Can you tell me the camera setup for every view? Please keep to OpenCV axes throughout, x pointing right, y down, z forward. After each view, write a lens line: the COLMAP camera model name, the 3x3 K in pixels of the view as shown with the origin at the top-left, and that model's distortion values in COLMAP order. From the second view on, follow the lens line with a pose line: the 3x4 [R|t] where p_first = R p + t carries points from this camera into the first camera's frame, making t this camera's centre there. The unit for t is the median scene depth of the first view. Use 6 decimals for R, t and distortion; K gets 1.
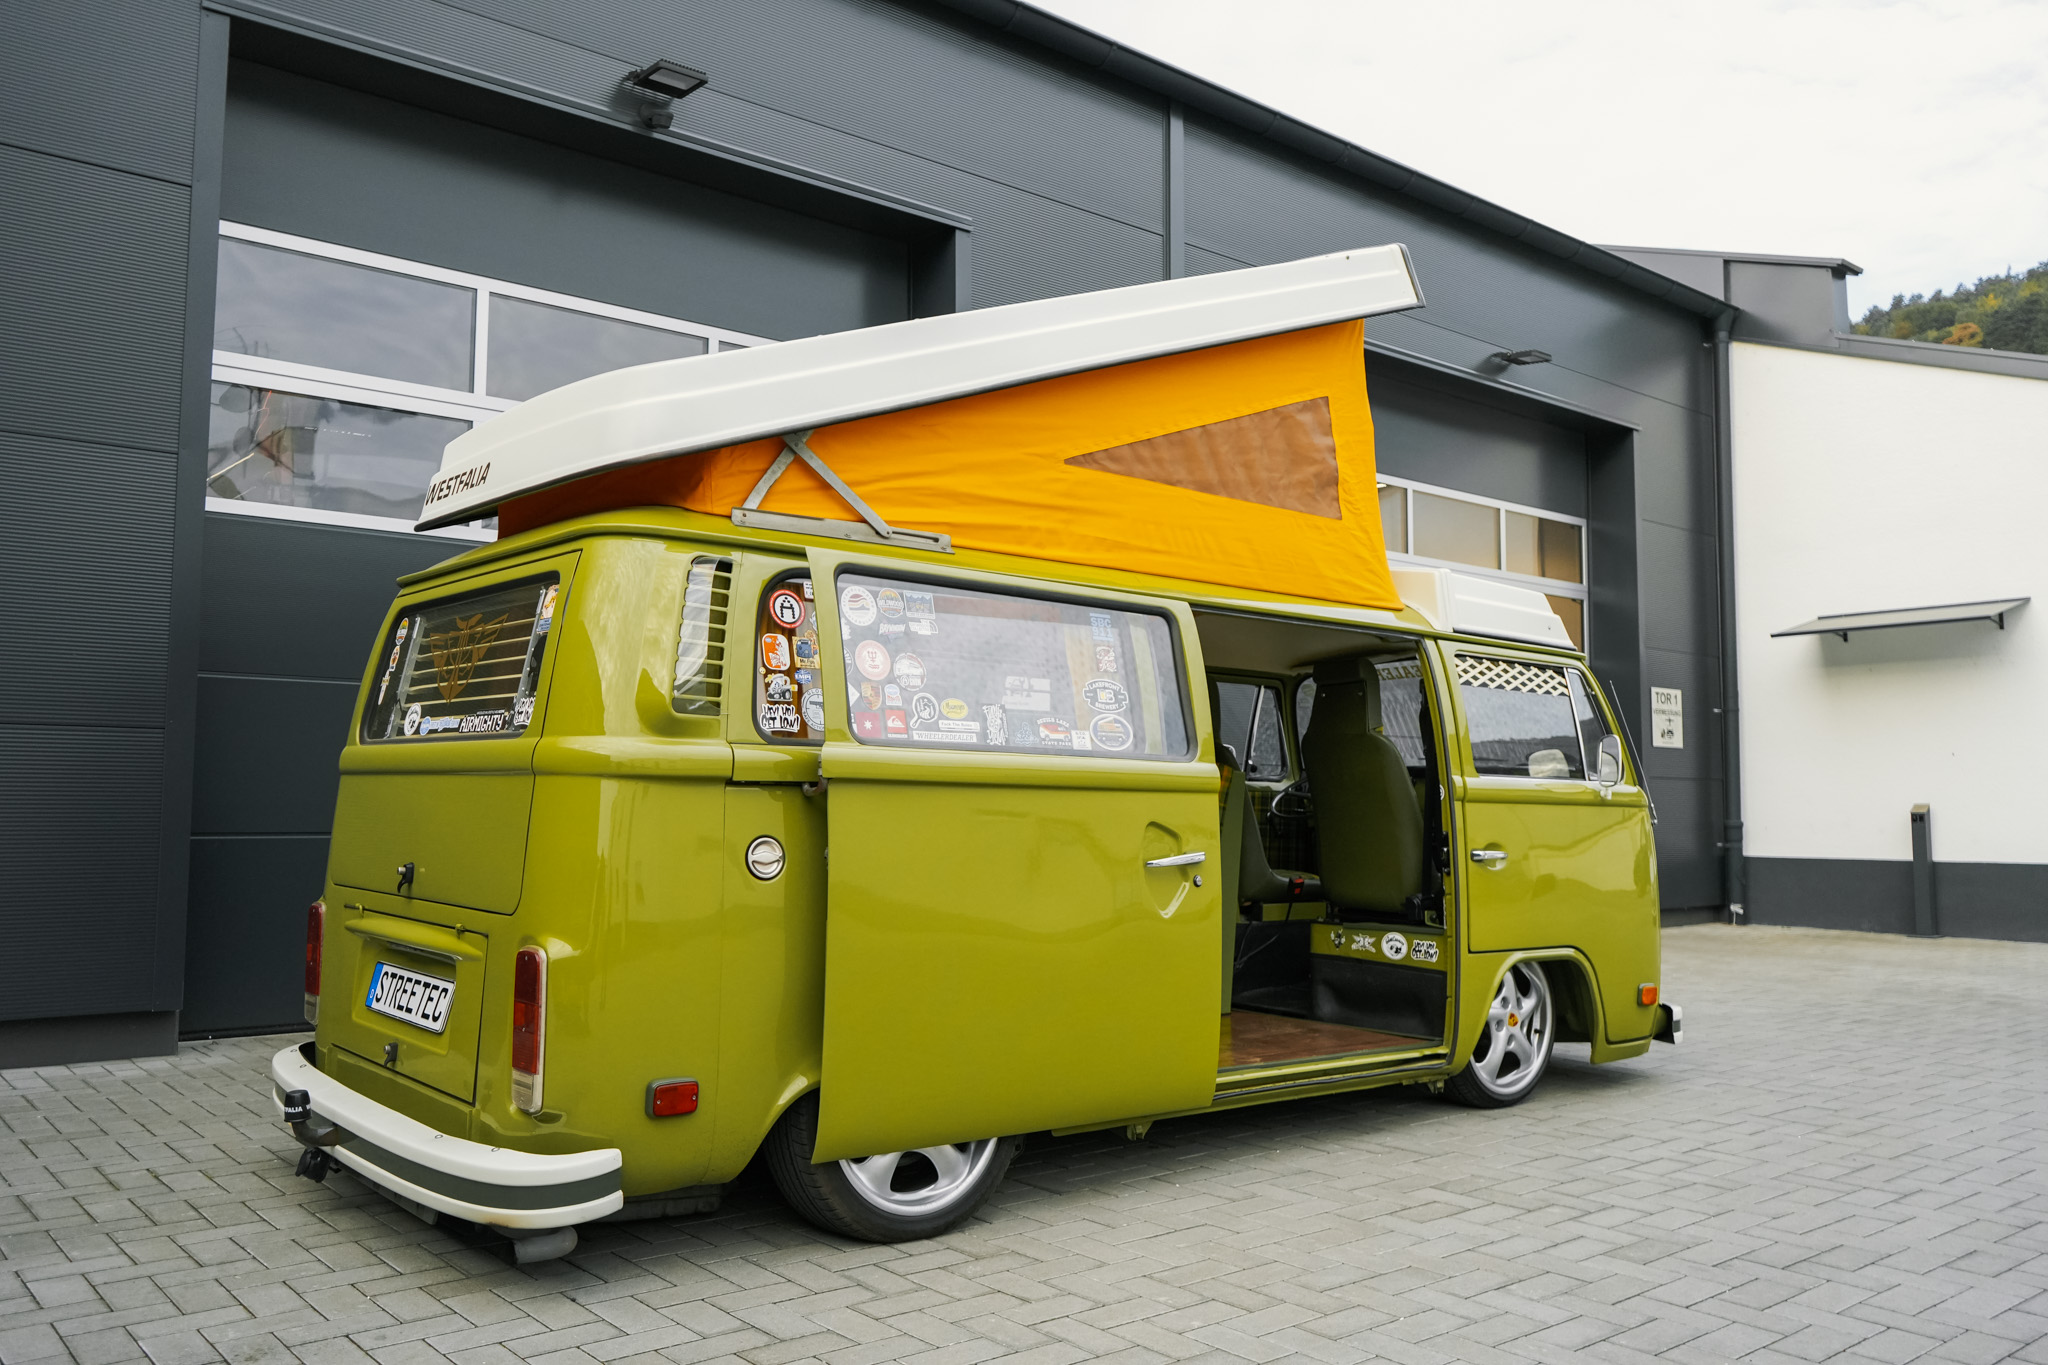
lens RADIAL K [[1612.0, 0, 1025.3], [0, 1612.0, 687.0], [0, 0, 1]] dist [-0.009294, 0.000684]
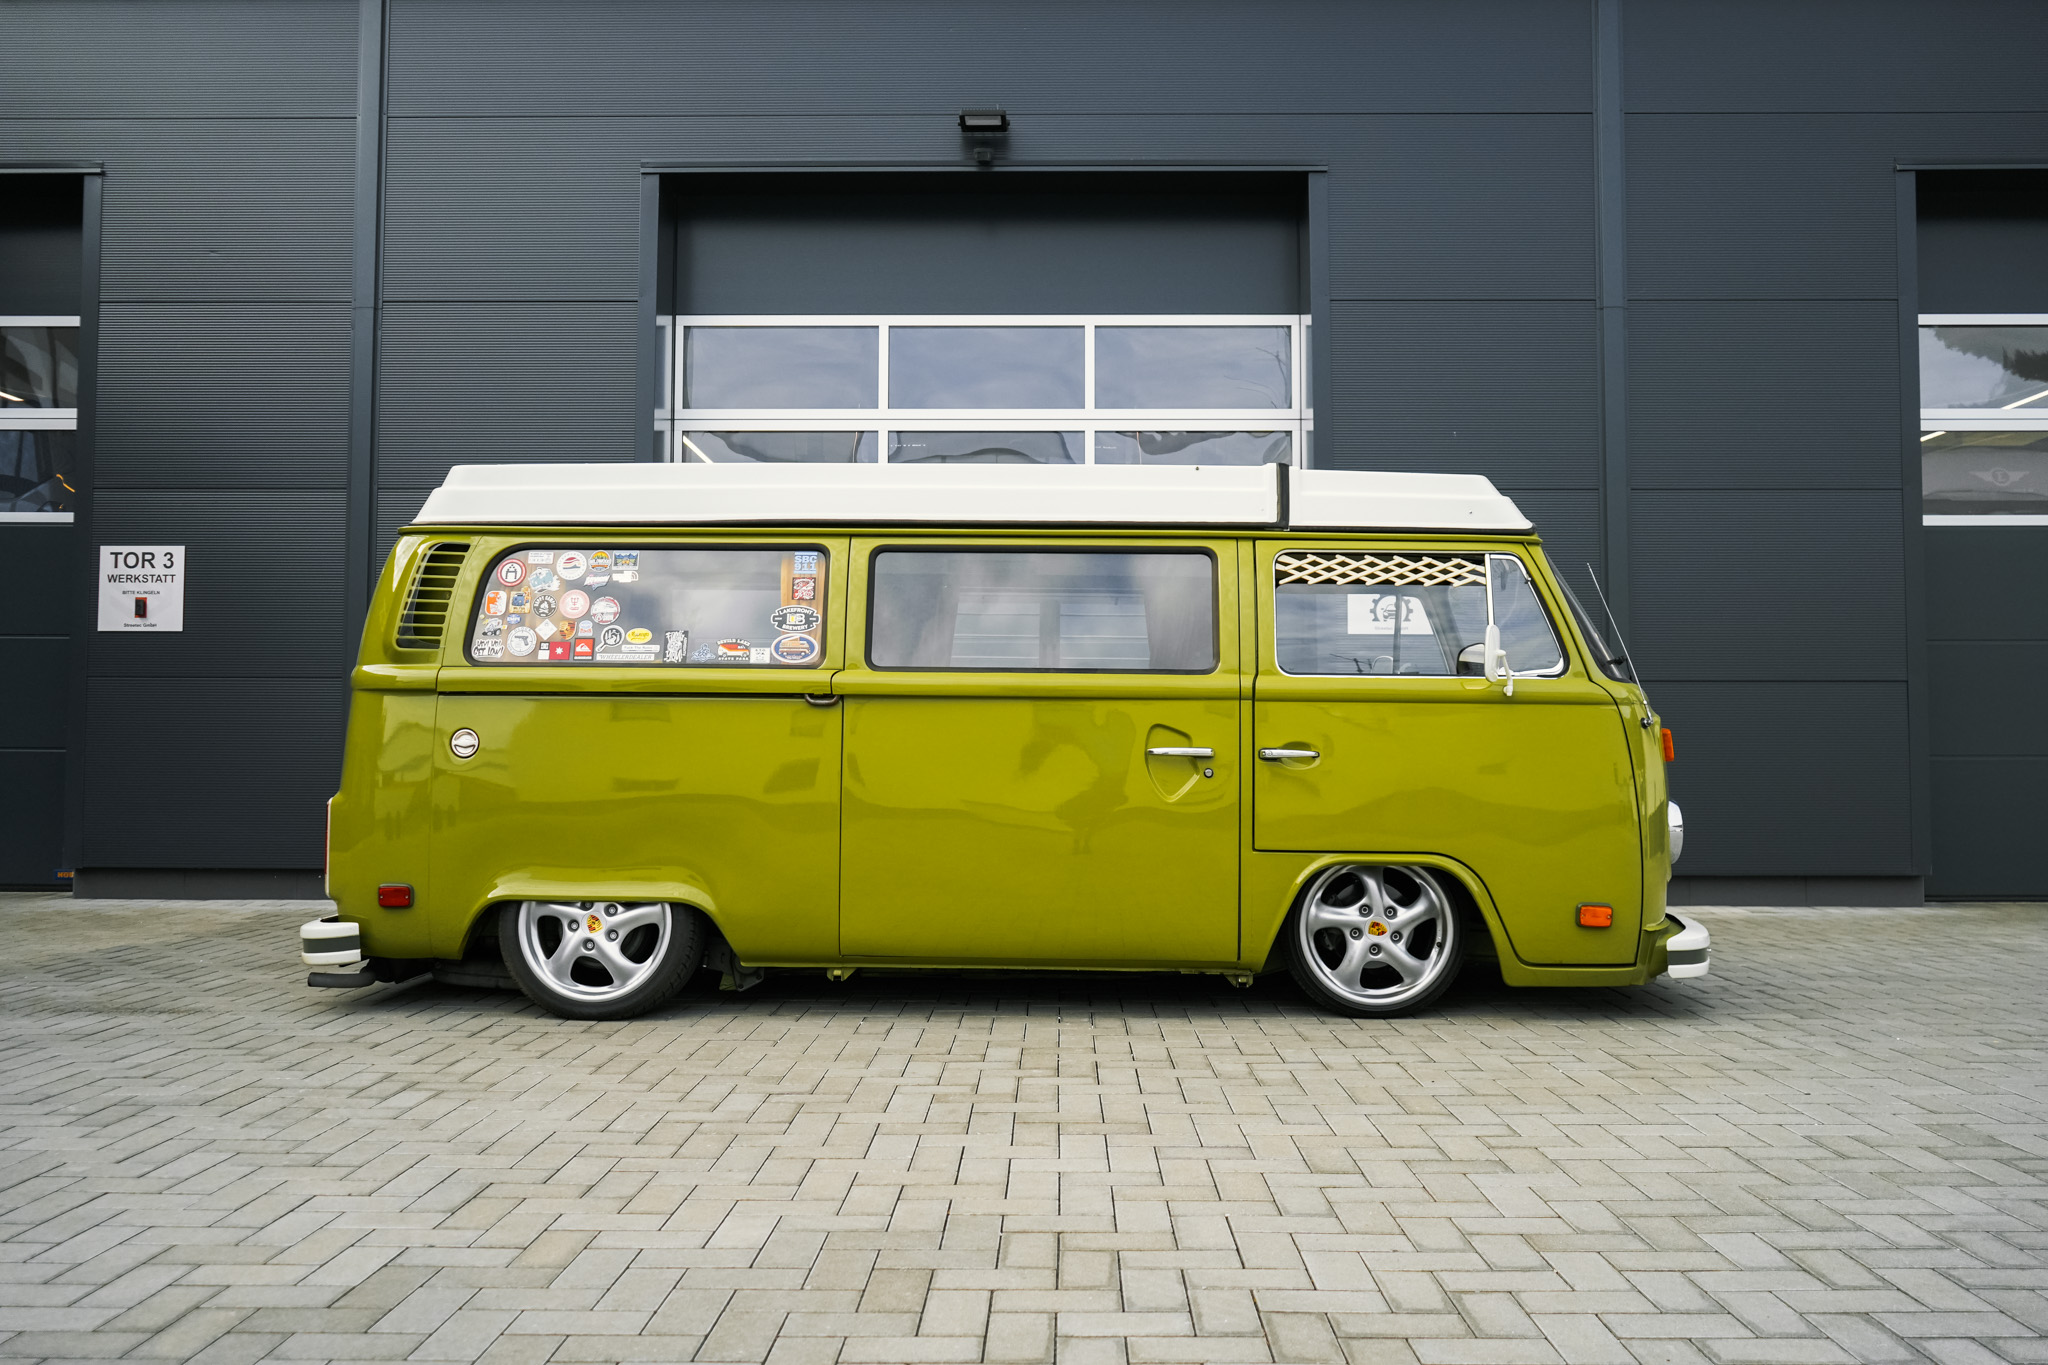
lens RADIAL K [[1612.0, 0, 1025.3], [0, 1612.0, 687.0], [0, 0, 1]] dist [-0.009294, 0.000684]
pose [[0.753219, -0.032646, -0.656959, 0.974697], [0.050413, 0.998695, 0.008171, 0.055463], [0.655835, -0.039274, 0.753882, 0.181248]]
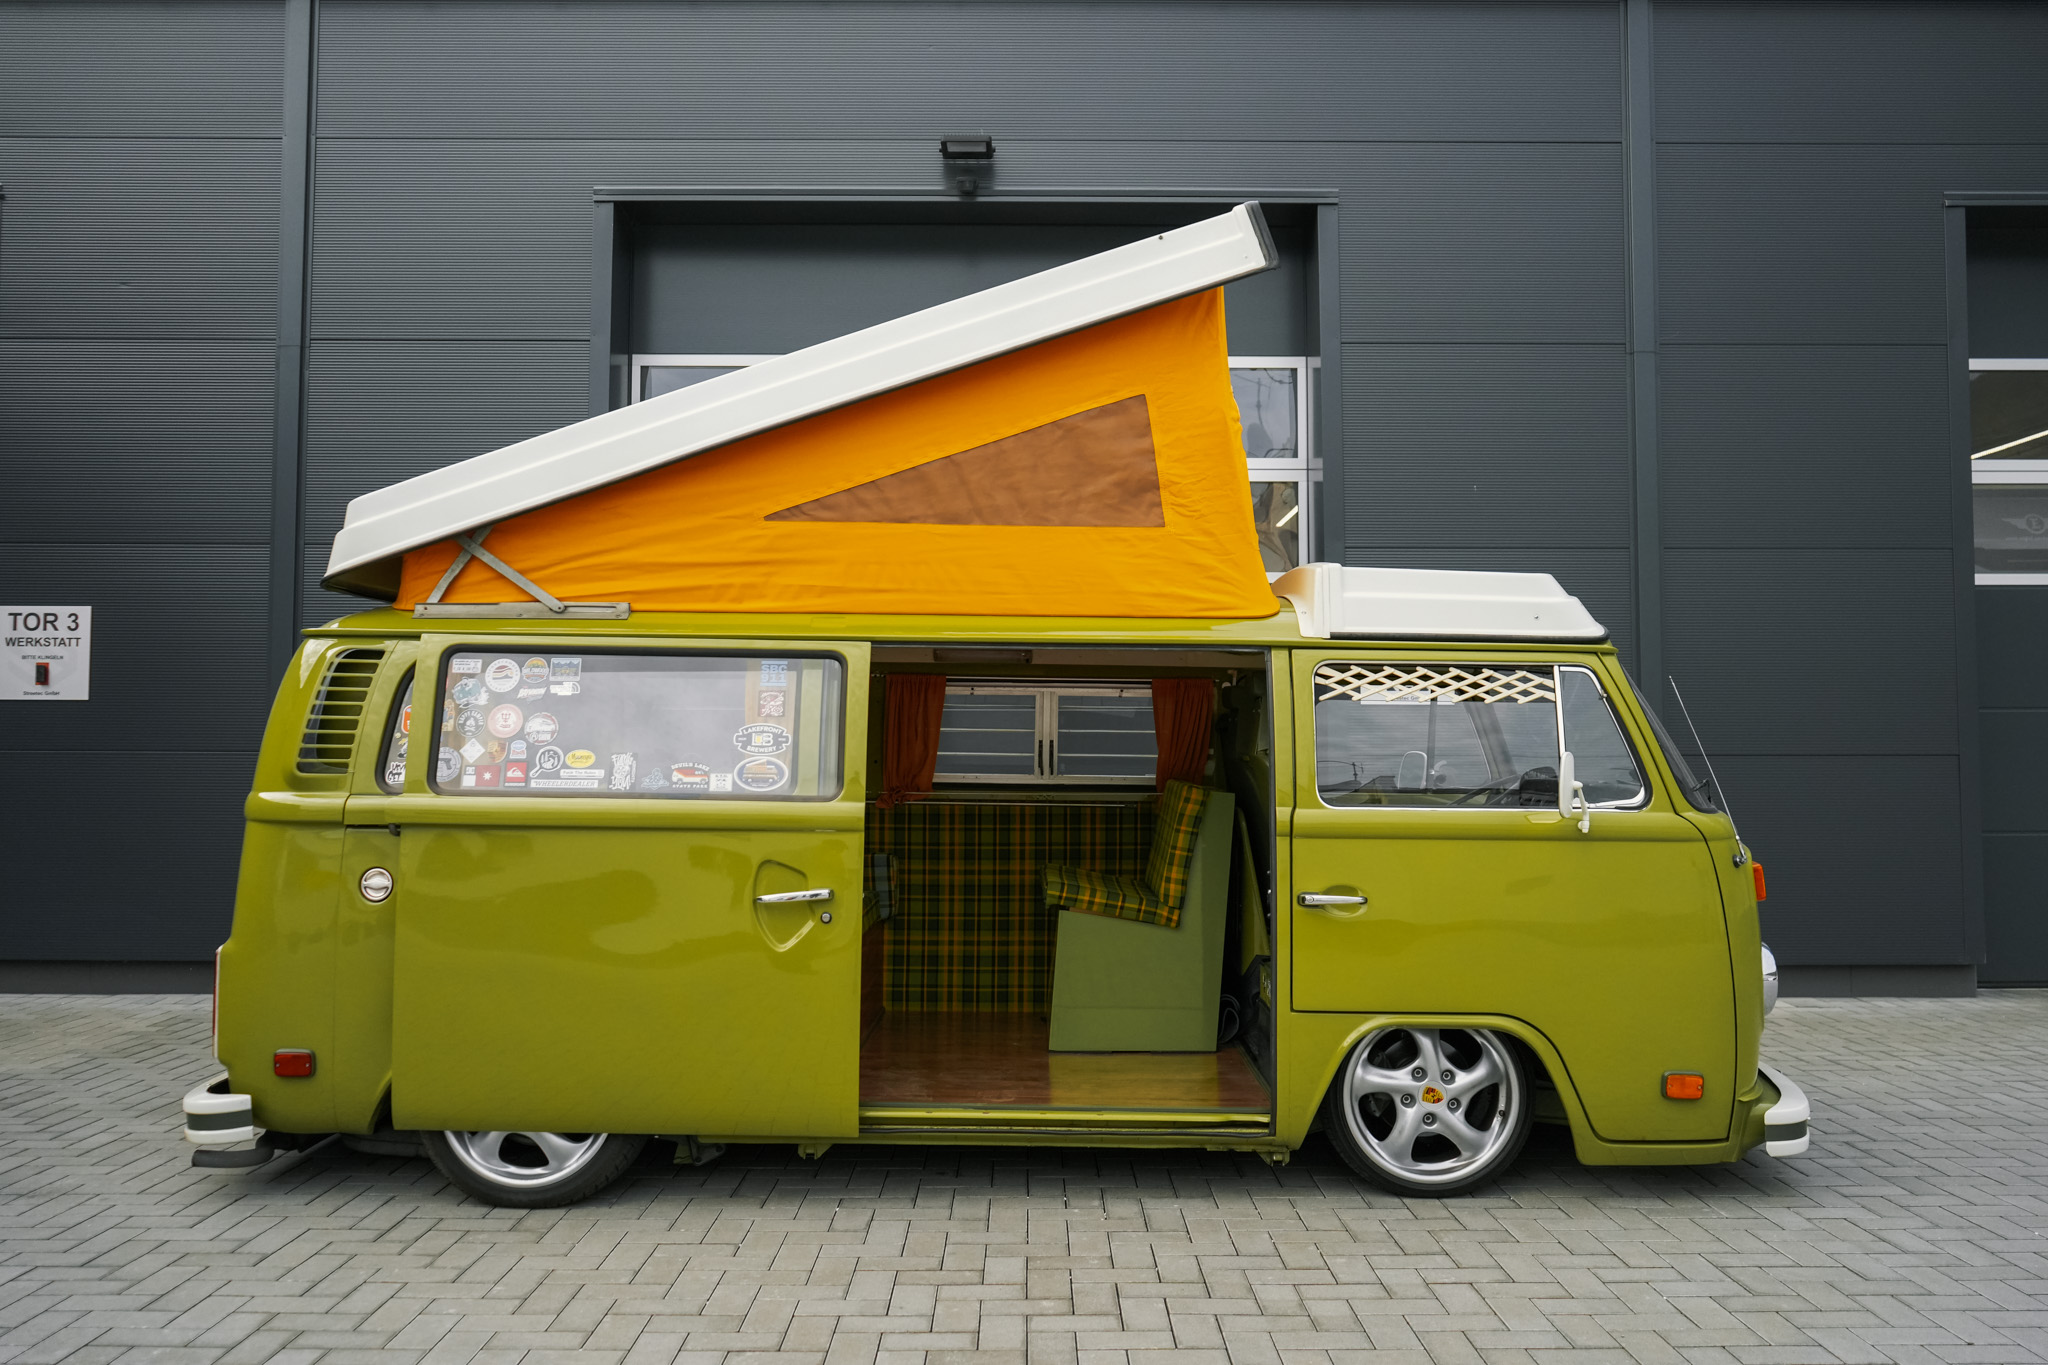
lens RADIAL K [[1618.8, 0, 1030.6], [0, 1618.8, 682.2], [0, 0, 1]] dist [-0.008406, 0.001538]
pose [[0.766551, -0.035533, -0.641199, 0.860447], [0.048929, 0.998797, 0.003145, -0.026315], [0.640317, -0.033784, 0.767368, 0.288640]]
